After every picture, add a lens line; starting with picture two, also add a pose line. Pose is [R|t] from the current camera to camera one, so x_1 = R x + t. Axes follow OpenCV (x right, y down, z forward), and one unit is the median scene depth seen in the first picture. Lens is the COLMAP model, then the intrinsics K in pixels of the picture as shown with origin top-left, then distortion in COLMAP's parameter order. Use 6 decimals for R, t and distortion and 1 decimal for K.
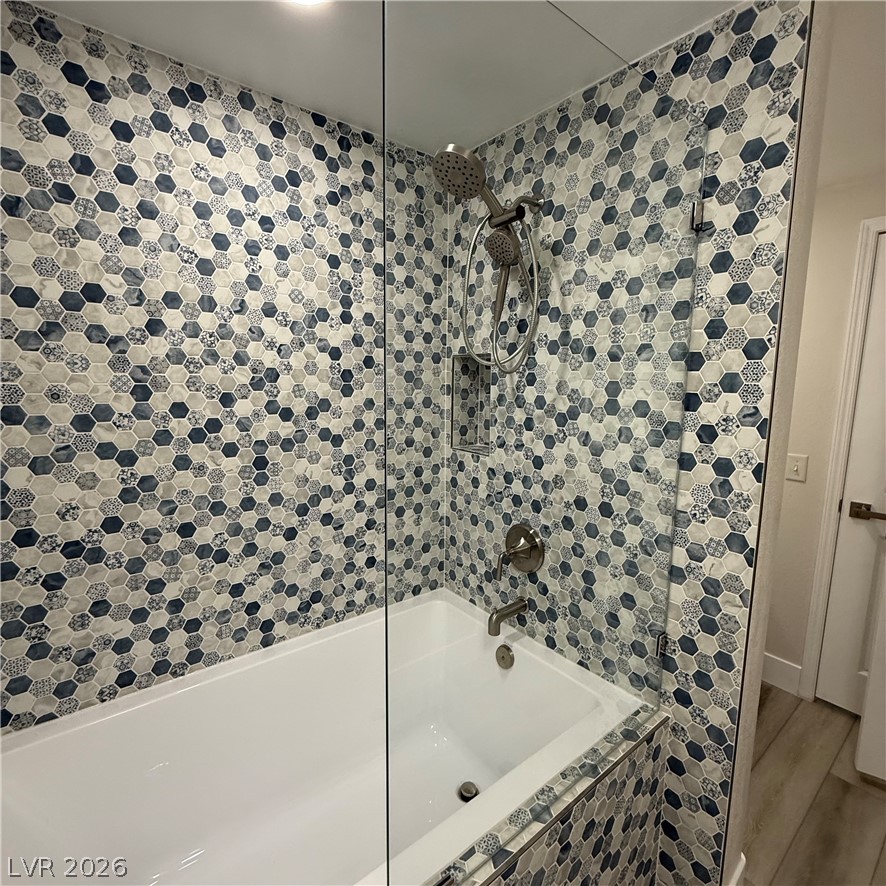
lens RADIAL K [[467.4, 0, 443.6], [0, 467.4, 440.3], [0, 0, 1]] dist [-0.000118, -0.000277]
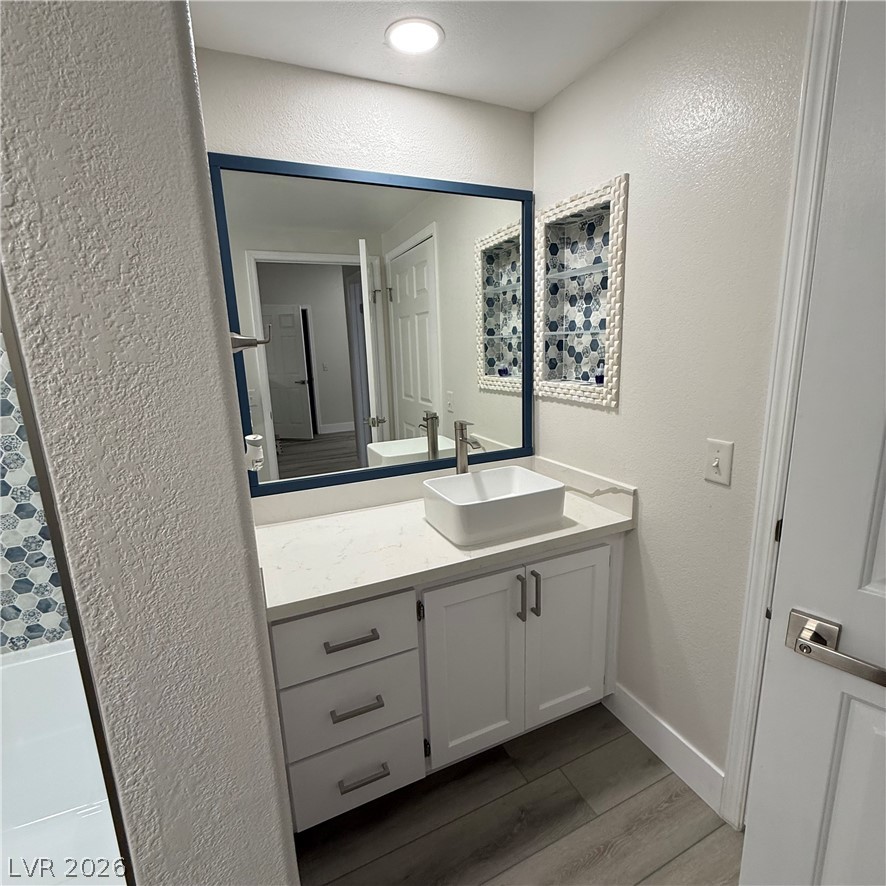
lens RADIAL K [[467.4, 0, 443.6], [0, 467.4, 440.3], [0, 0, 1]] dist [-0.000118, -0.000277]
pose [[0.971156, 0.001758, -0.238439, 0.939885], [0.016693, 0.997018, 0.075342, -0.033583], [0.237860, -0.077149, 0.968231, 0.566097]]
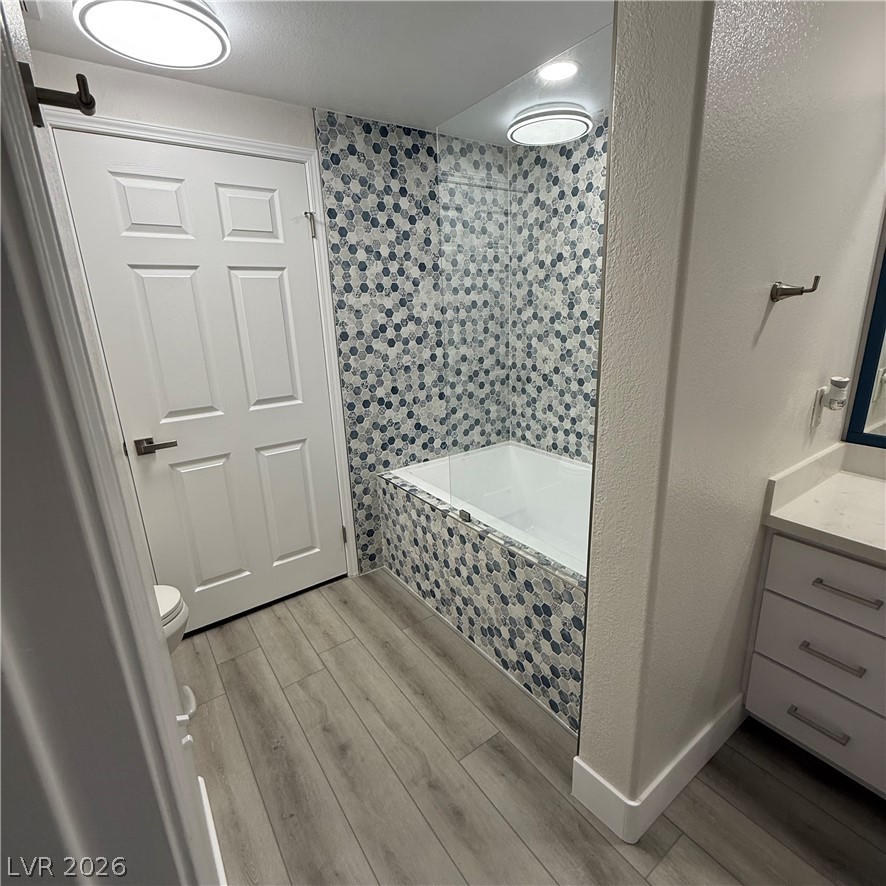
lens RADIAL K [[467.4, 0, 443.6], [0, 467.4, 440.3], [0, 0, 1]] dist [-0.000118, -0.000277]
pose [[-0.057661, 0.263875, -0.962832, 1.432380], [-0.099125, 0.958157, 0.268530, -0.033480], [0.993403, 0.110925, -0.029092, 0.581863]]
